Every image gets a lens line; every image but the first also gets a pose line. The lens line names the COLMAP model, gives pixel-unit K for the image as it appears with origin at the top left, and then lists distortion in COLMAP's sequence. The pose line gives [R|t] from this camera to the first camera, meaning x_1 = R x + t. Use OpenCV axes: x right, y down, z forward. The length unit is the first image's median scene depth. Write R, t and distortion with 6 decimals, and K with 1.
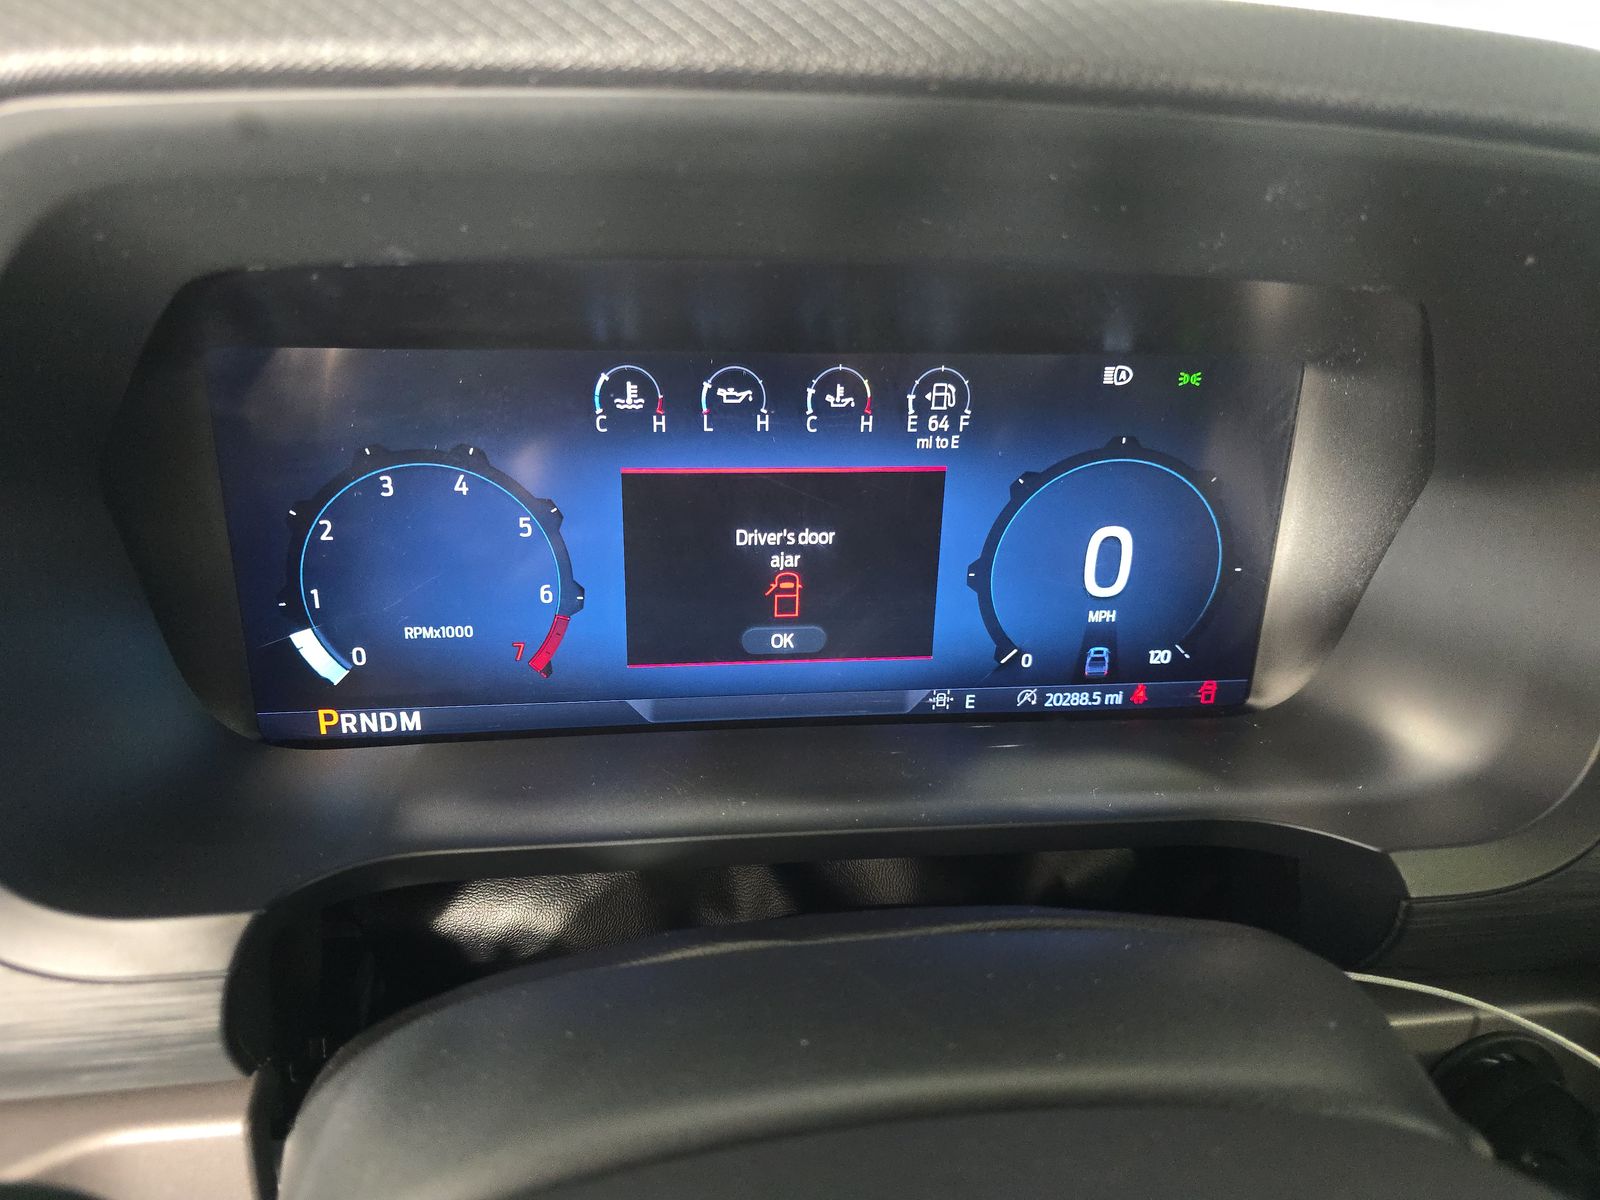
lens RADIAL K [[1073.5, 0, 794.0], [0, 1073.5, 607.5], [0, 0, 1]] dist [0.068117, -0.066197]
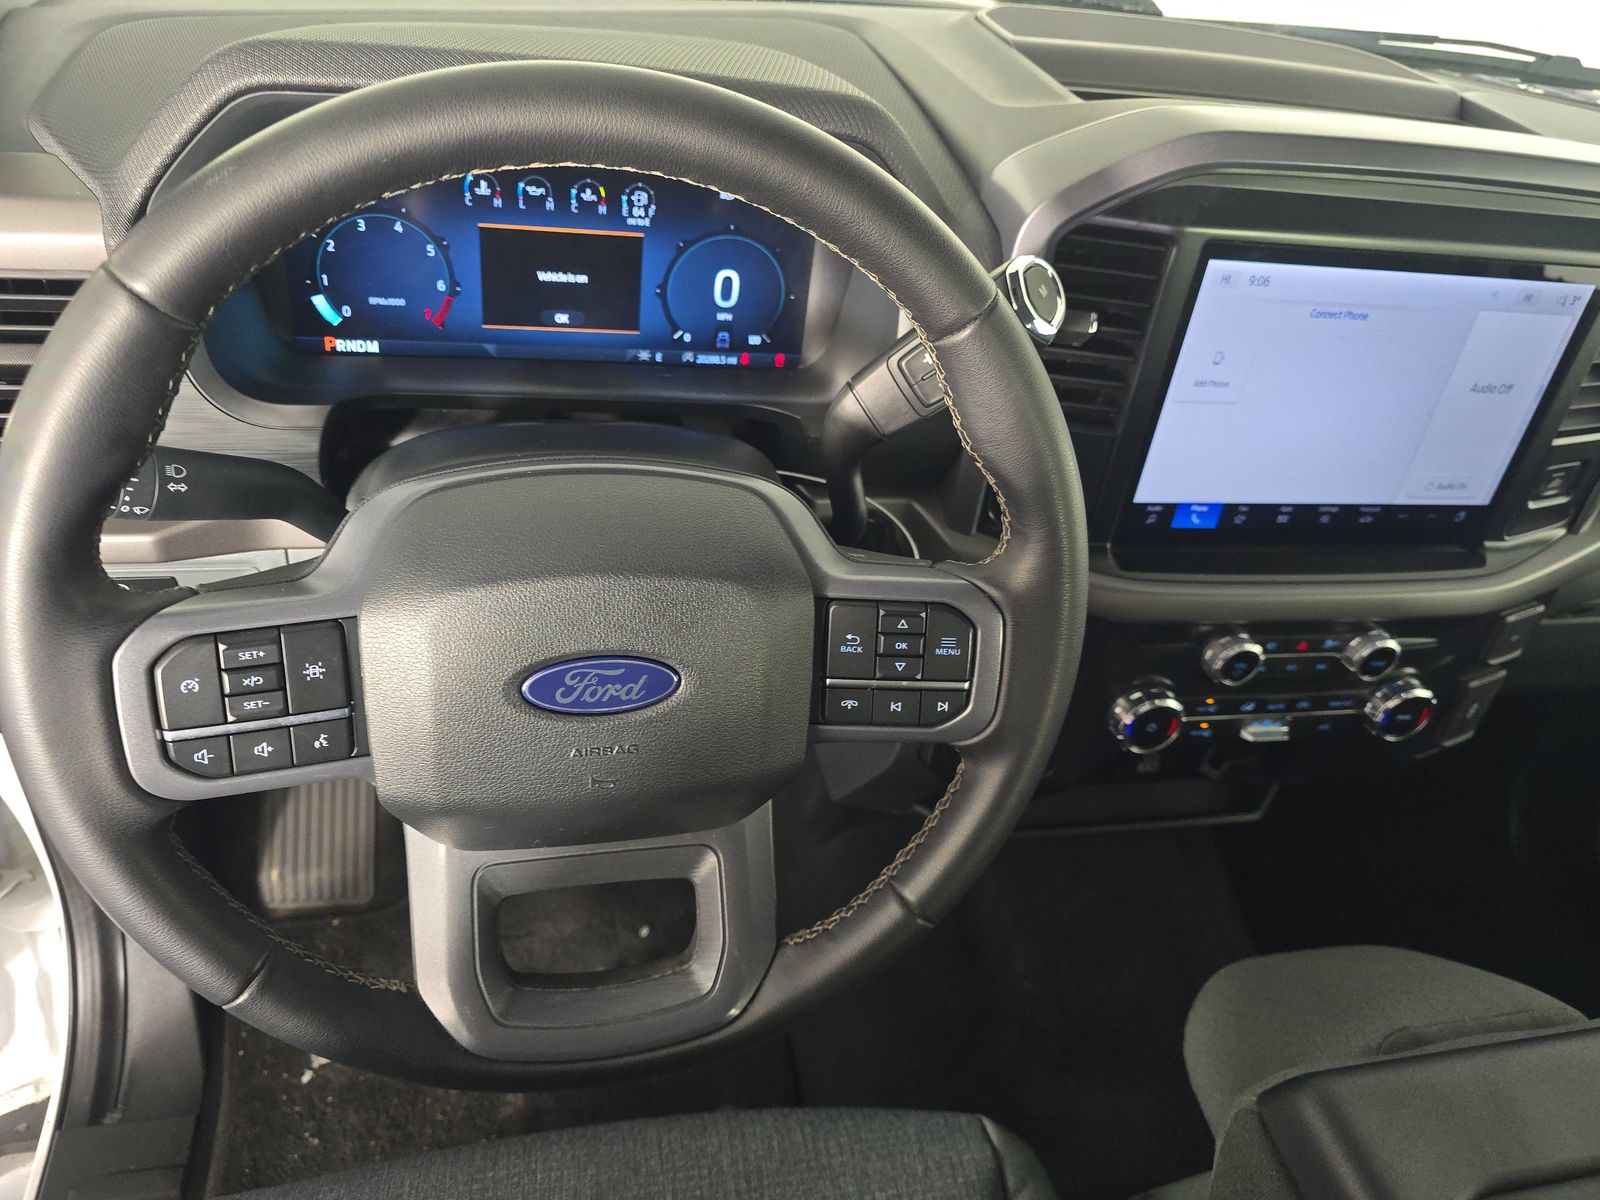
lens RADIAL K [[1060.4, 0, 763.9], [0, 1060.4, 603.4], [0, 0, 1]] dist [0.066799, -0.050588]
pose [[0.991935, 0.029899, 0.123172, 0.141476], [-0.061467, 0.963333, 0.261172, -0.000704], [-0.110847, -0.266637, 0.957402, -1.154813]]
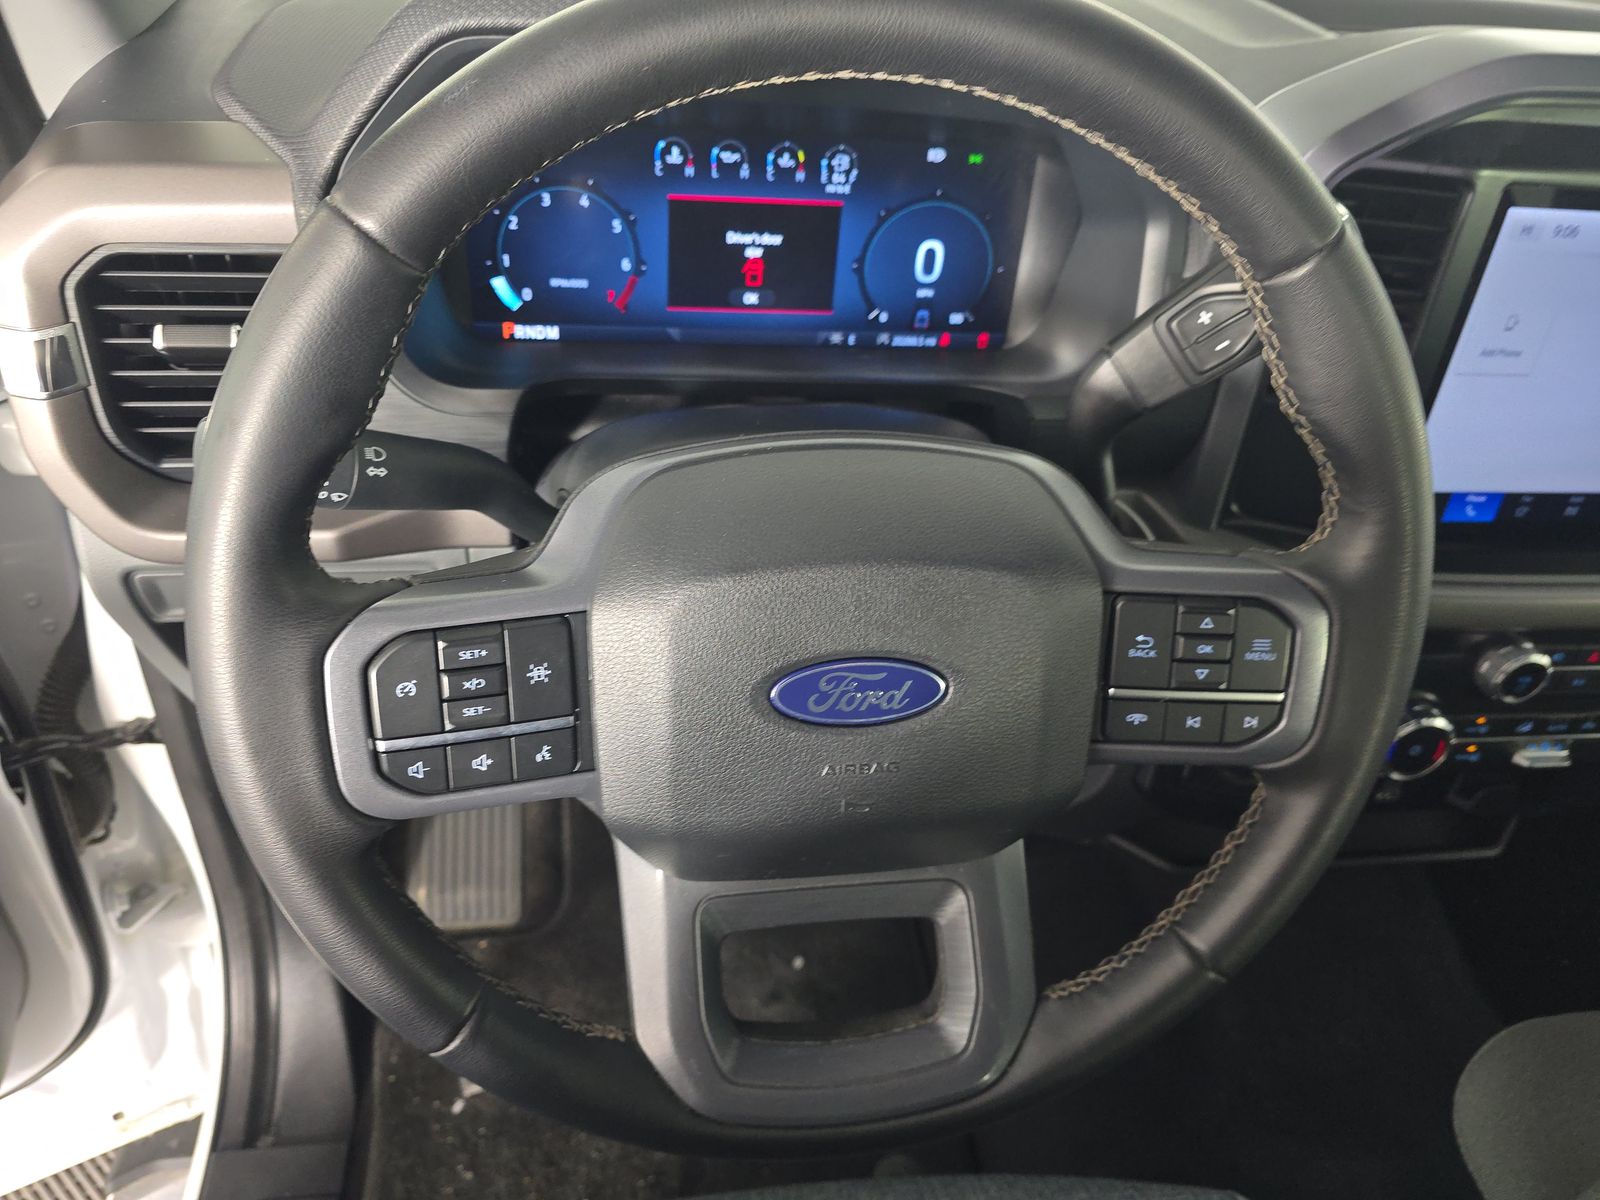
lens RADIAL K [[1073.5, 0, 794.0], [0, 1073.5, 607.5], [0, 0, 1]] dist [0.068117, -0.066197]
pose [[0.998309, 0.030789, 0.049298, -0.012293], [-0.042273, 0.966727, 0.252293, 0.076978], [-0.039890, -0.253950, 0.966394, -0.985413]]
